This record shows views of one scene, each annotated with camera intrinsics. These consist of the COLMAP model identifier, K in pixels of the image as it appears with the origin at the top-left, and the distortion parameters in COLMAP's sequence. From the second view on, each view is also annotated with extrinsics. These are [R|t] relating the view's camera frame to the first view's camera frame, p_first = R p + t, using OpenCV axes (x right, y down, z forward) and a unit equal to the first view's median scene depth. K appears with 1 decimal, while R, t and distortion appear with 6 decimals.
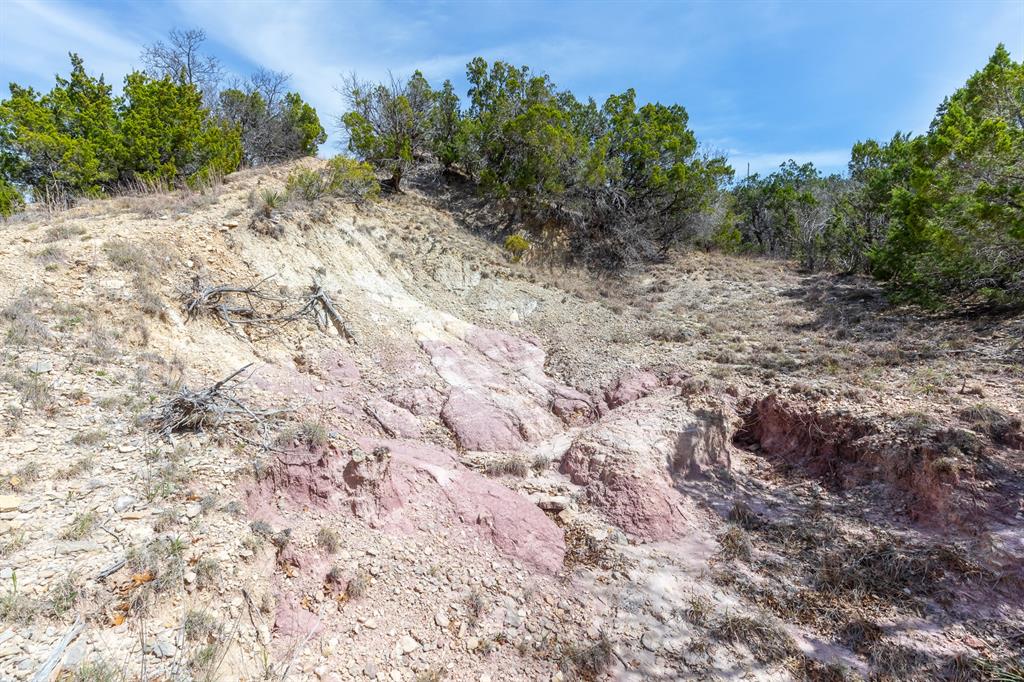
lens RADIAL K [[498.0, 0, 499.9], [0, 498.0, 346.3], [0, 0, 1]] dist [0.012733, -0.000102]
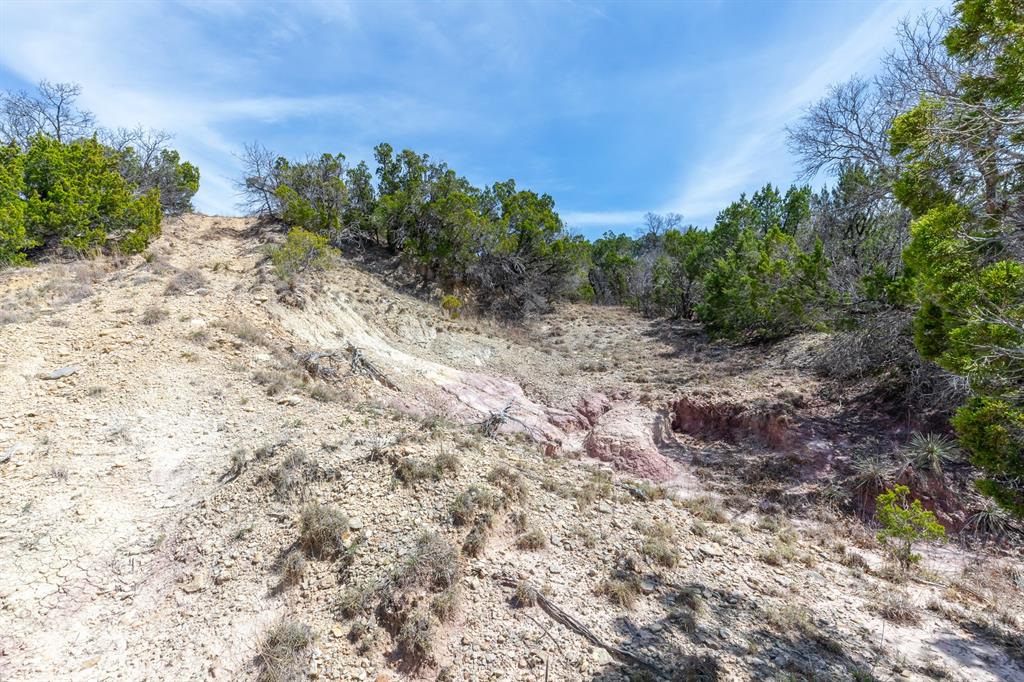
lens RADIAL K [[498.0, 0, 499.9], [0, 498.0, 346.3], [0, 0, 1]] dist [0.012733, -0.000102]
pose [[0.934193, -0.054845, 0.352526, -0.404725], [0.082978, 0.994417, -0.065182, -0.011751], [-0.346983, 0.090144, 0.933529, -0.245367]]
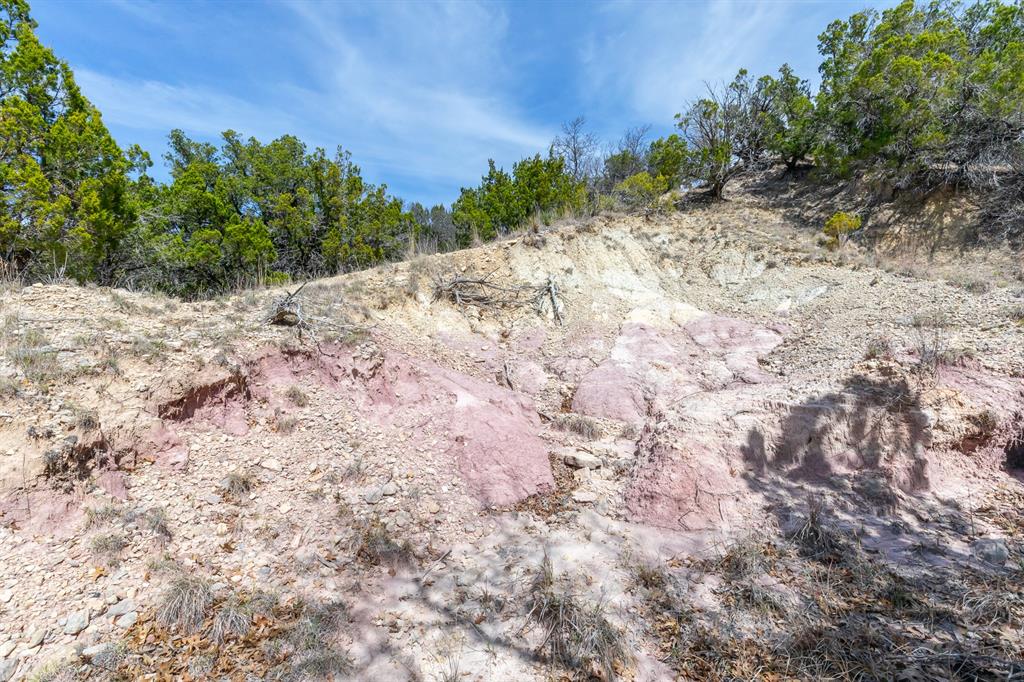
lens RADIAL K [[464.2, 0, 485.6], [0, 464.2, 346.7], [0, 0, 1]] dist [0.011306, -0.000512]
pose [[0.651182, 0.008703, -0.758872, 0.313387], [-0.075227, 0.995750, -0.053132, 0.089182], [0.755184, 0.091686, 0.649069, 0.173325]]
